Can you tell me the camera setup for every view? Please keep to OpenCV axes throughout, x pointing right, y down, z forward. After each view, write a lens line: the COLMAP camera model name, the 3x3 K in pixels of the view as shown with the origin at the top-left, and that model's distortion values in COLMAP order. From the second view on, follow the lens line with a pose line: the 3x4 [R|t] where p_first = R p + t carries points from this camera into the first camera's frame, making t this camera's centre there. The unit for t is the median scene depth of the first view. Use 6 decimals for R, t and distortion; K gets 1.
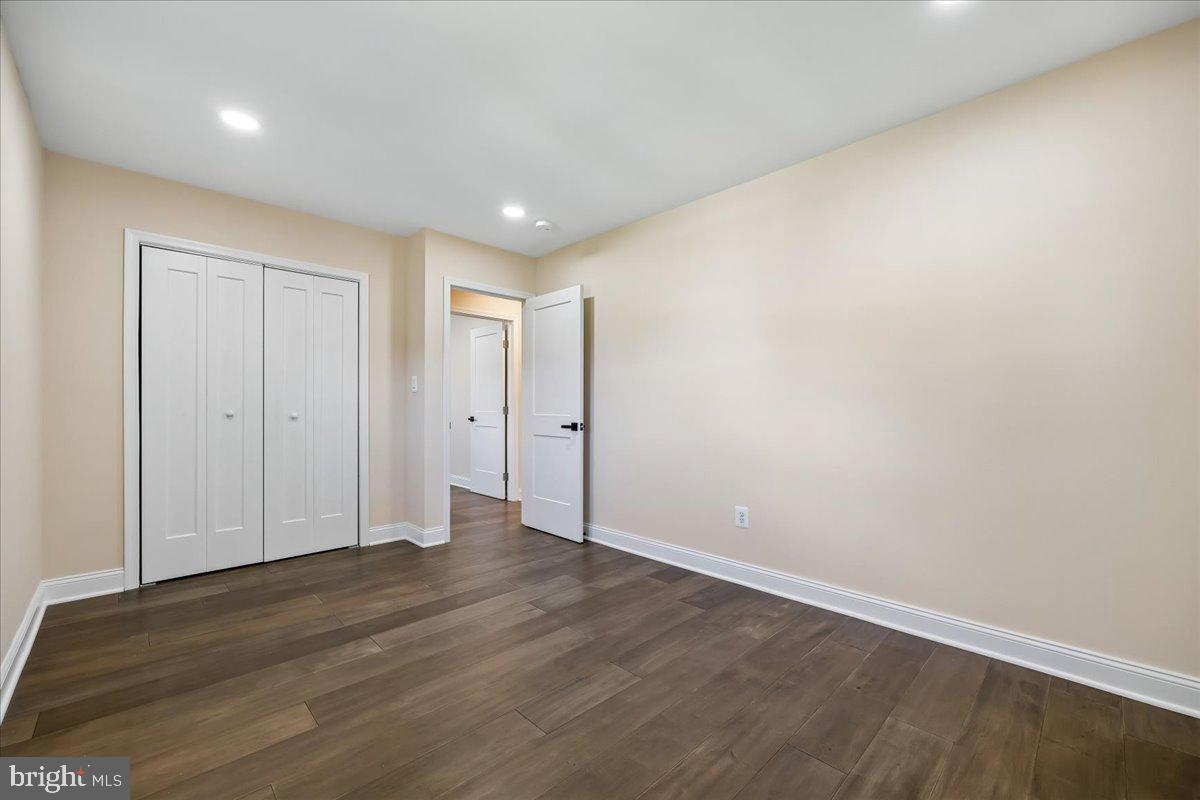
lens RADIAL K [[488.1, 0, 607.6], [0, 488.1, 408.8], [0, 0, 1]] dist [-0.001934, -0.000310]
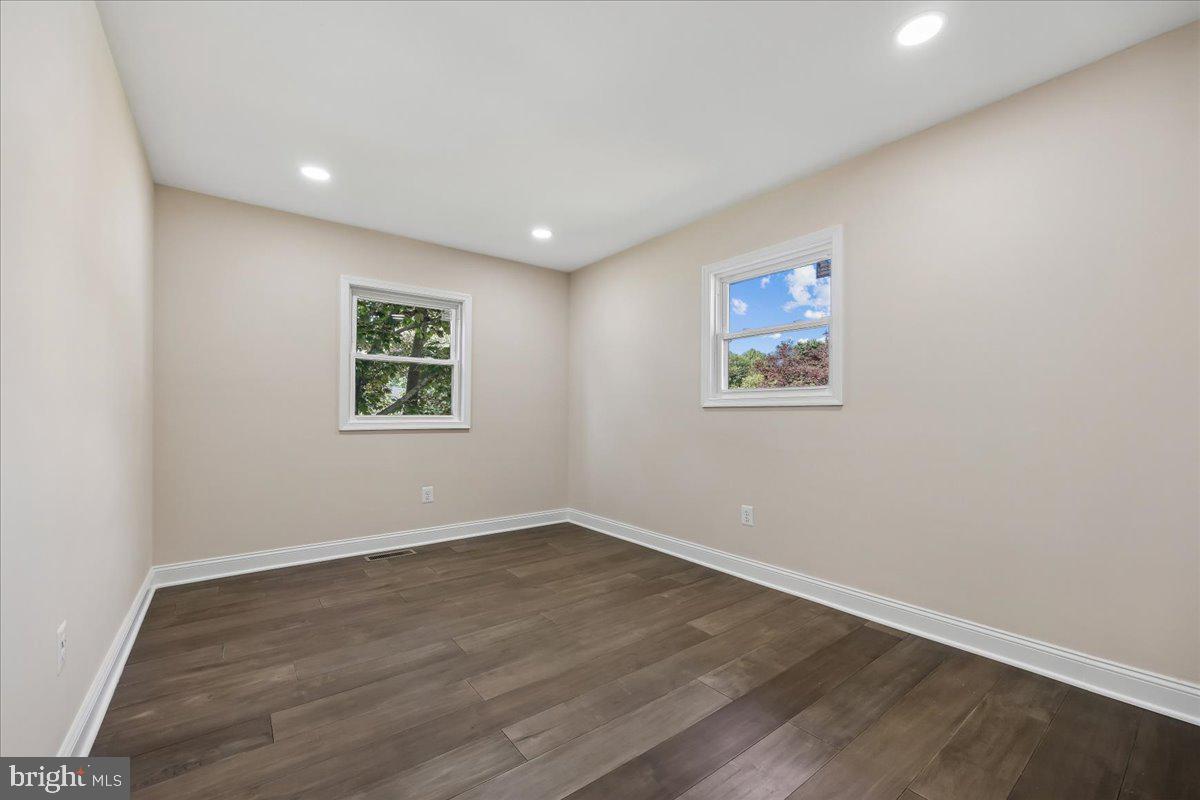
lens RADIAL K [[488.1, 0, 607.6], [0, 488.1, 408.8], [0, 0, 1]] dist [-0.001934, -0.000310]
pose [[-0.993330, -0.001724, 0.115291, -0.416408], [-0.001684, 0.999998, 0.000447, -0.009259], [-0.115291, 0.000250, -0.993332, 2.004157]]
